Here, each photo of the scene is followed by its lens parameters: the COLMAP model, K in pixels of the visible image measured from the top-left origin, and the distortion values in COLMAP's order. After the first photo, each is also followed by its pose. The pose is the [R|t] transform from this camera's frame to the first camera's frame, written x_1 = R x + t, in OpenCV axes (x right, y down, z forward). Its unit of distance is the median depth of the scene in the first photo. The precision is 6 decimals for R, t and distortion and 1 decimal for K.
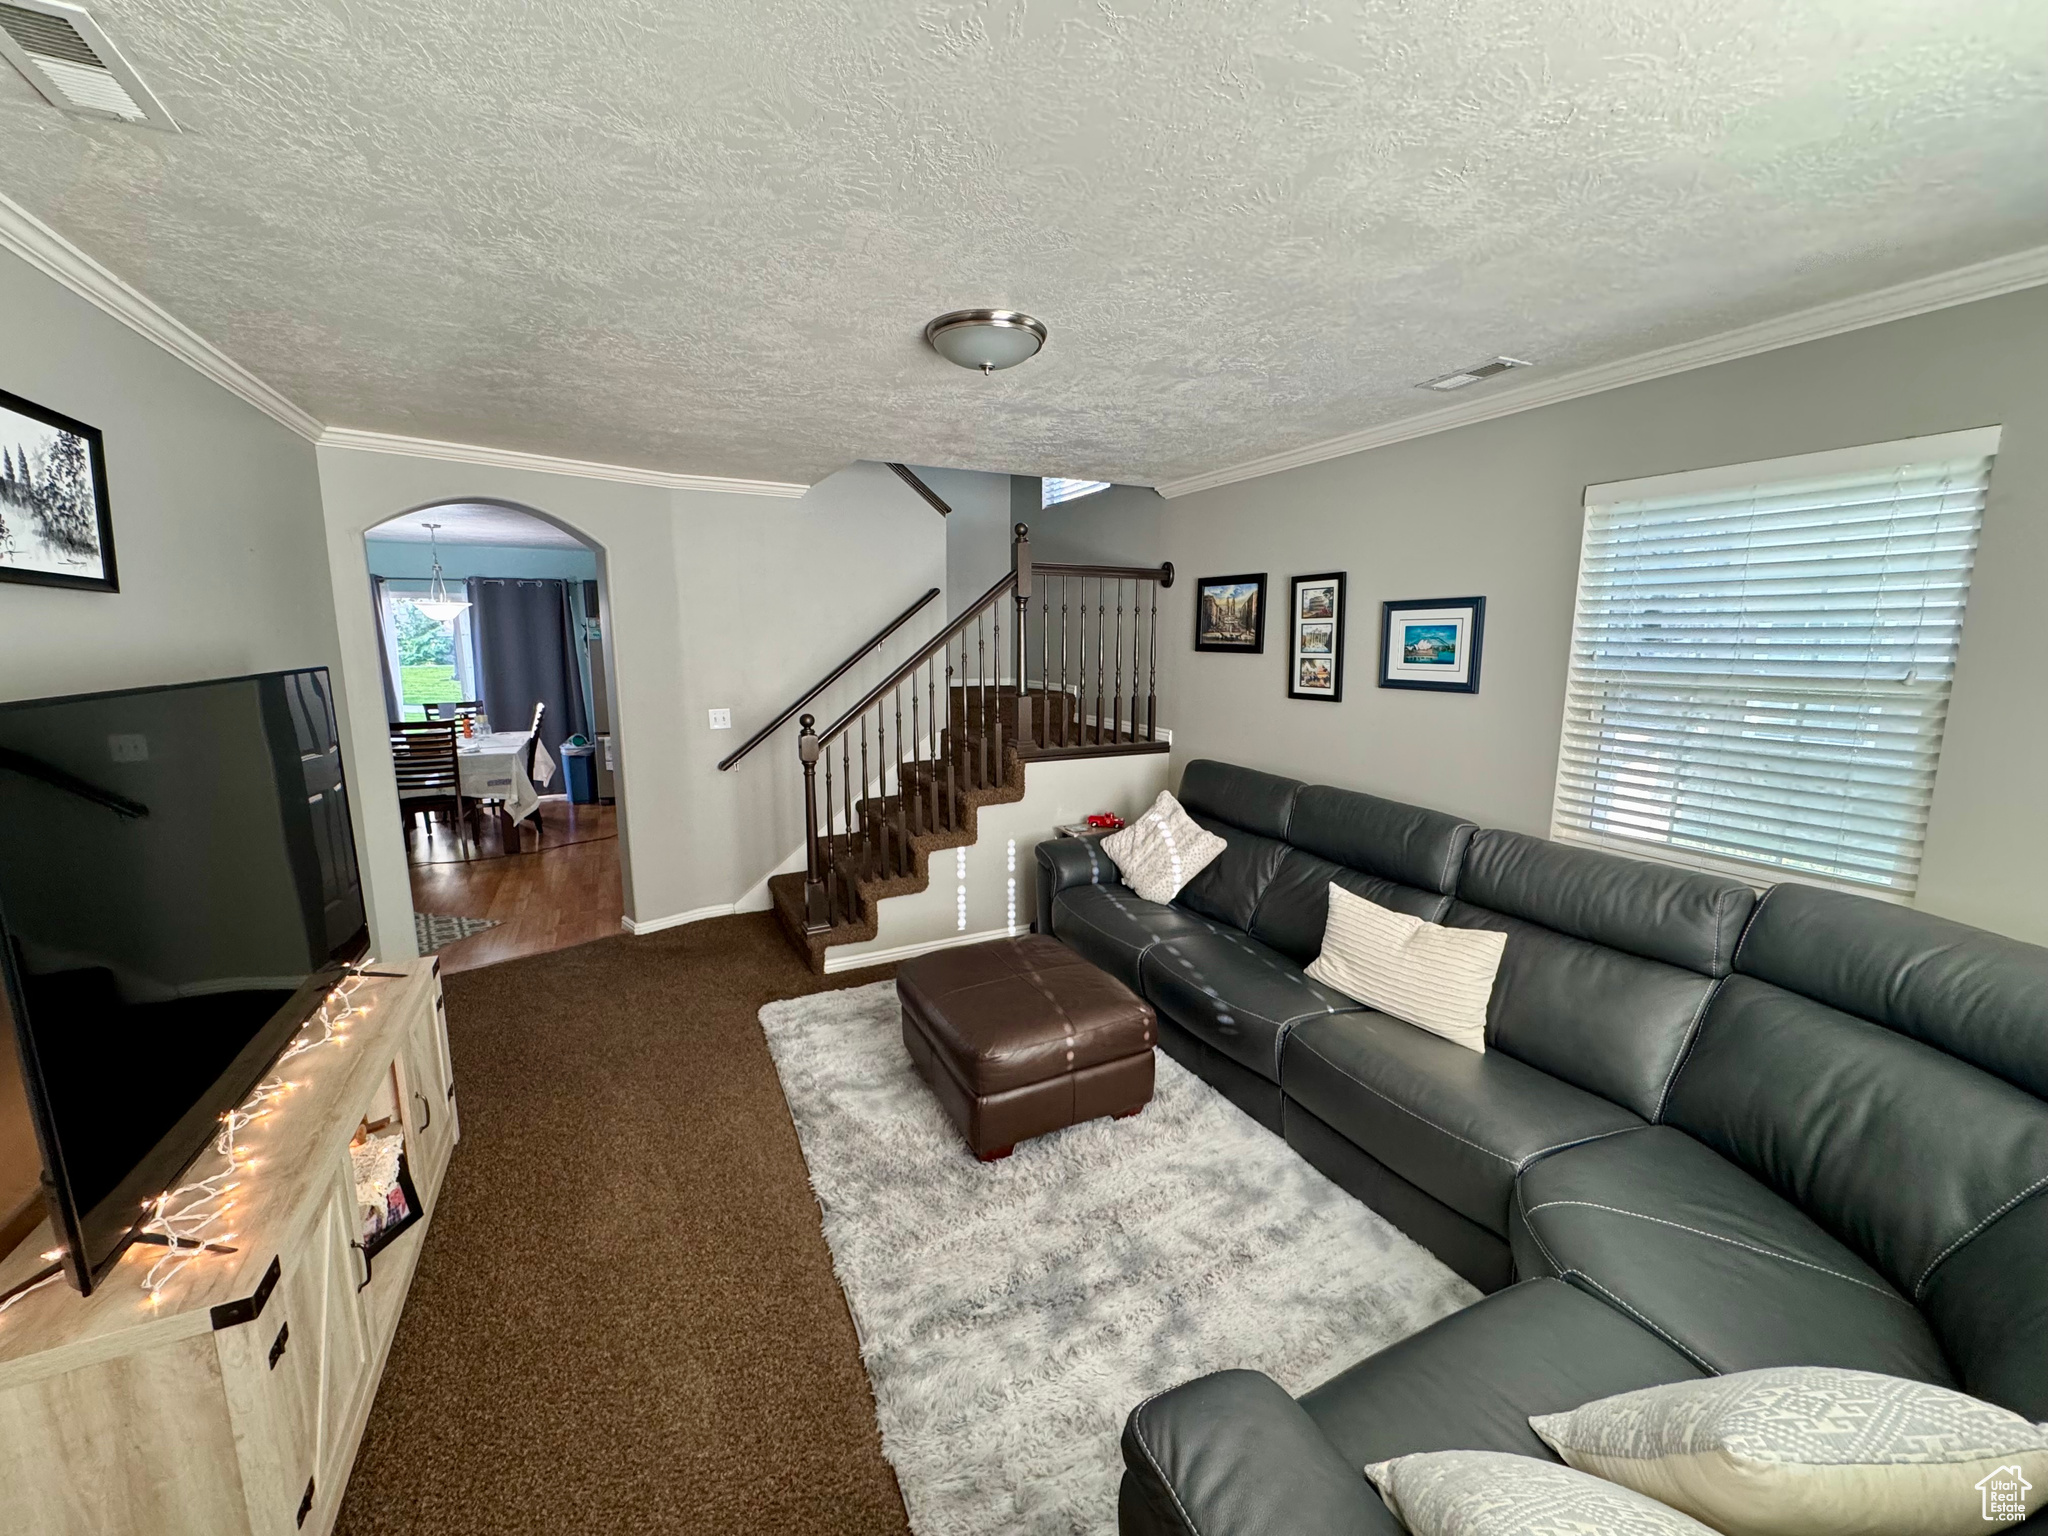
lens RADIAL K [[813.8, 0, 1023.3], [0, 813.8, 770.2], [0, 0, 1]] dist [-0.001652, -0.000201]
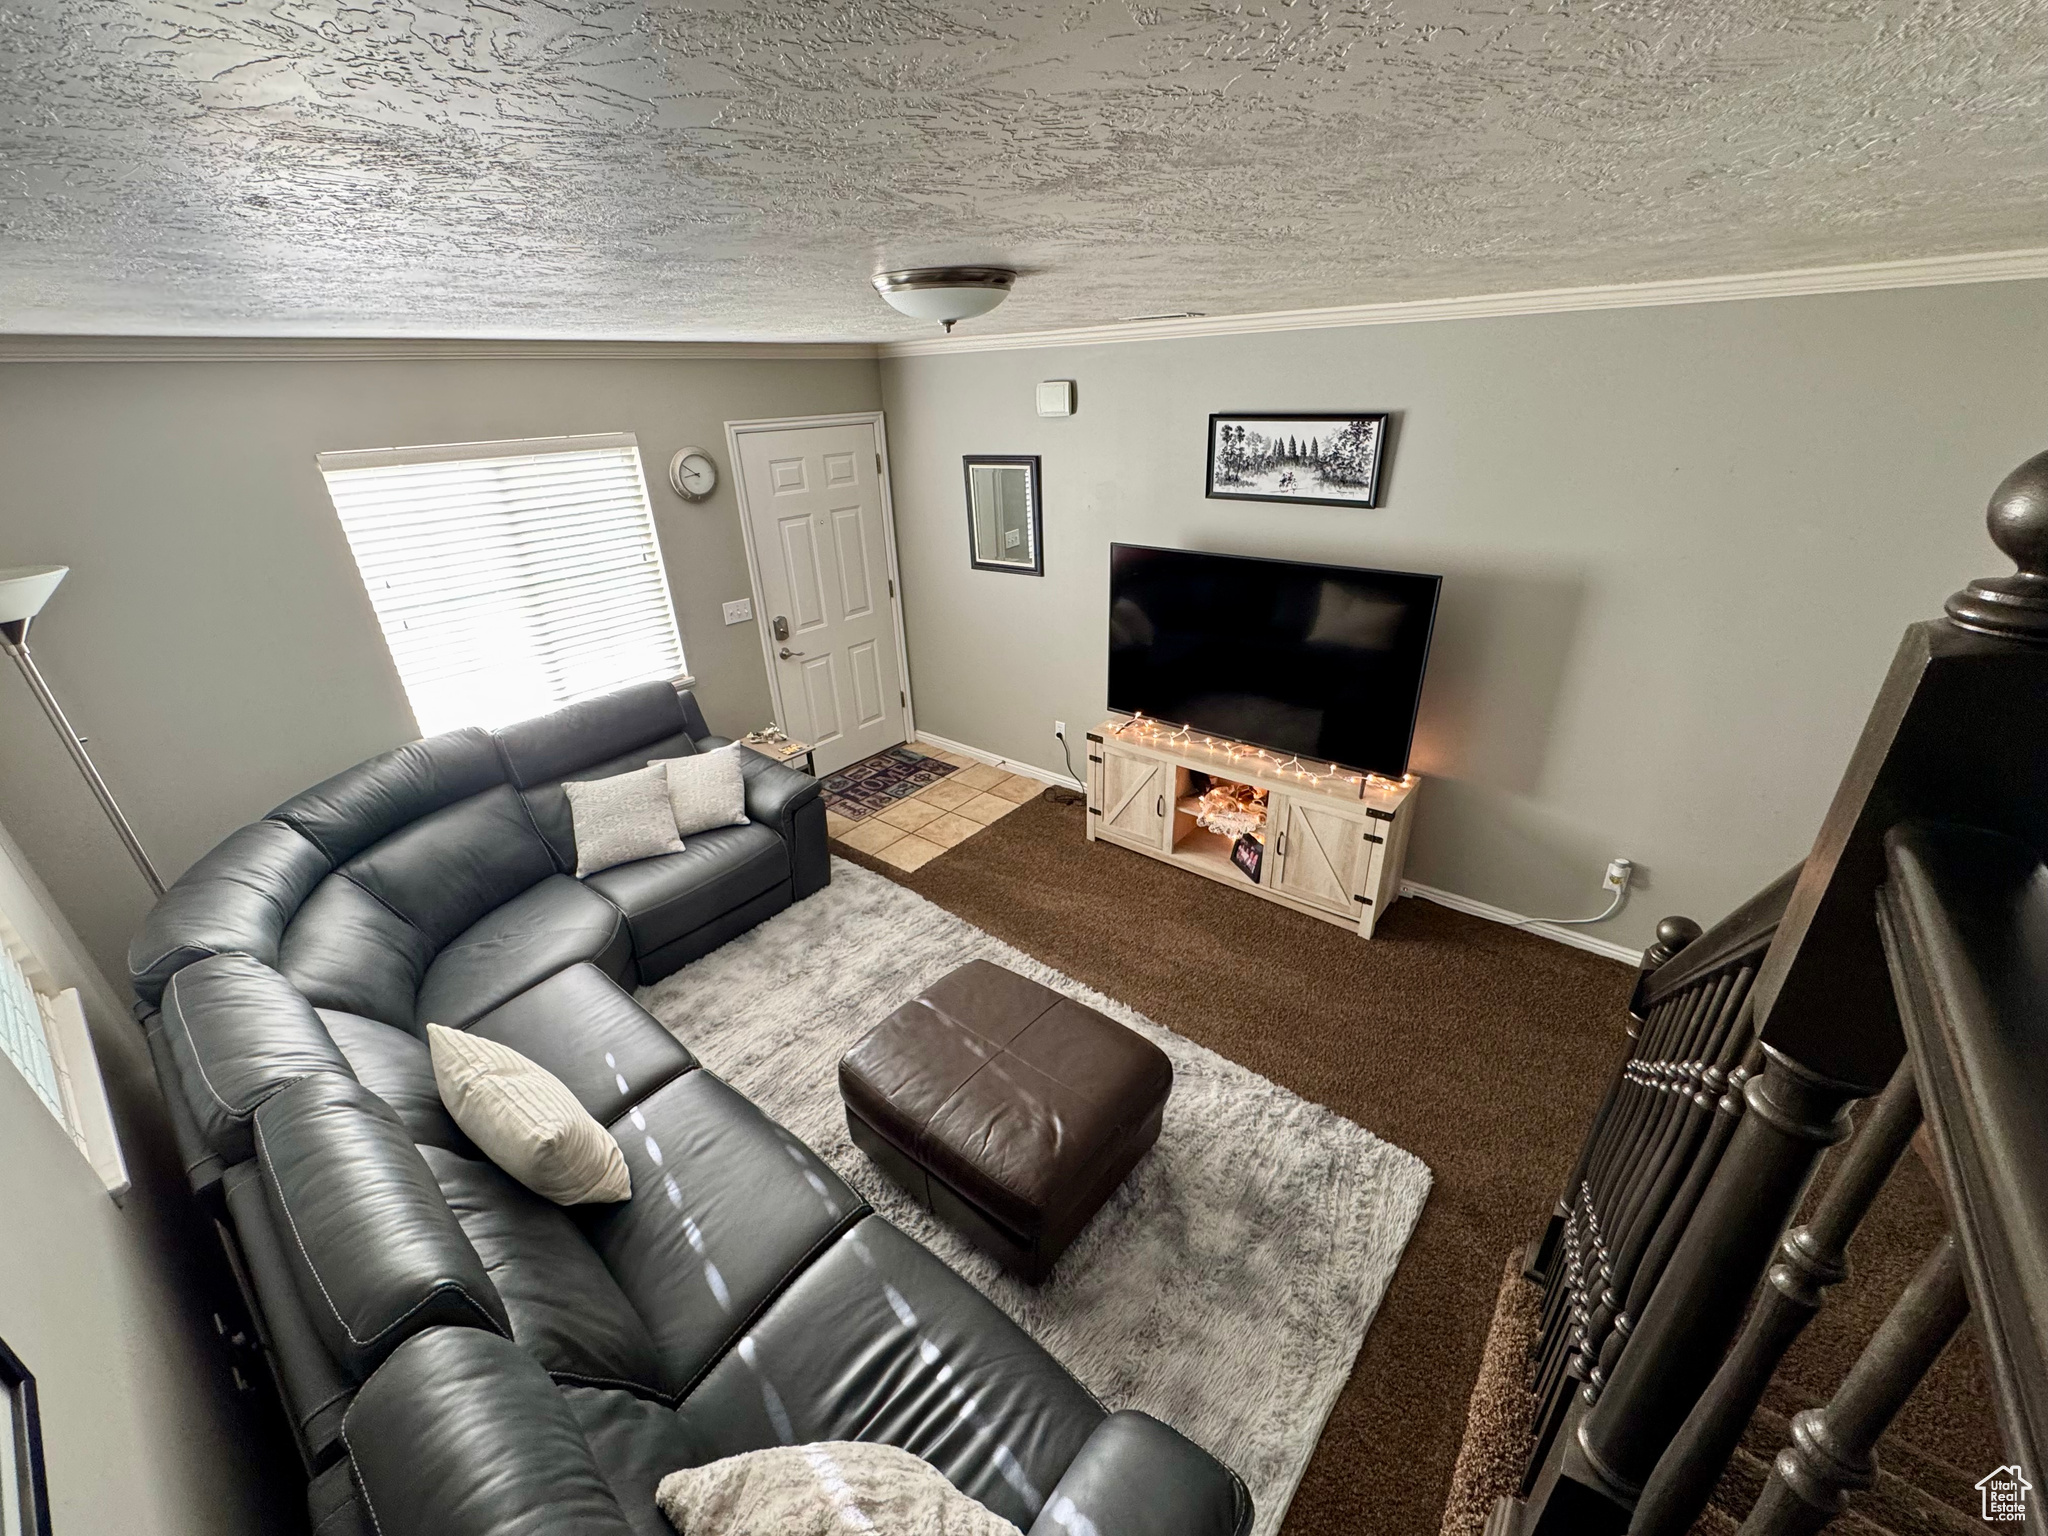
lens RADIAL K [[813.8, 0, 1023.3], [0, 813.8, 770.2], [0, 0, 1]] dist [-0.001652, -0.000201]
pose [[-0.905624, 0.204233, -0.371664, 0.391303], [-0.039797, 0.831601, 0.553946, -0.763622], [0.422210, 0.516458, -0.744990, 2.512197]]
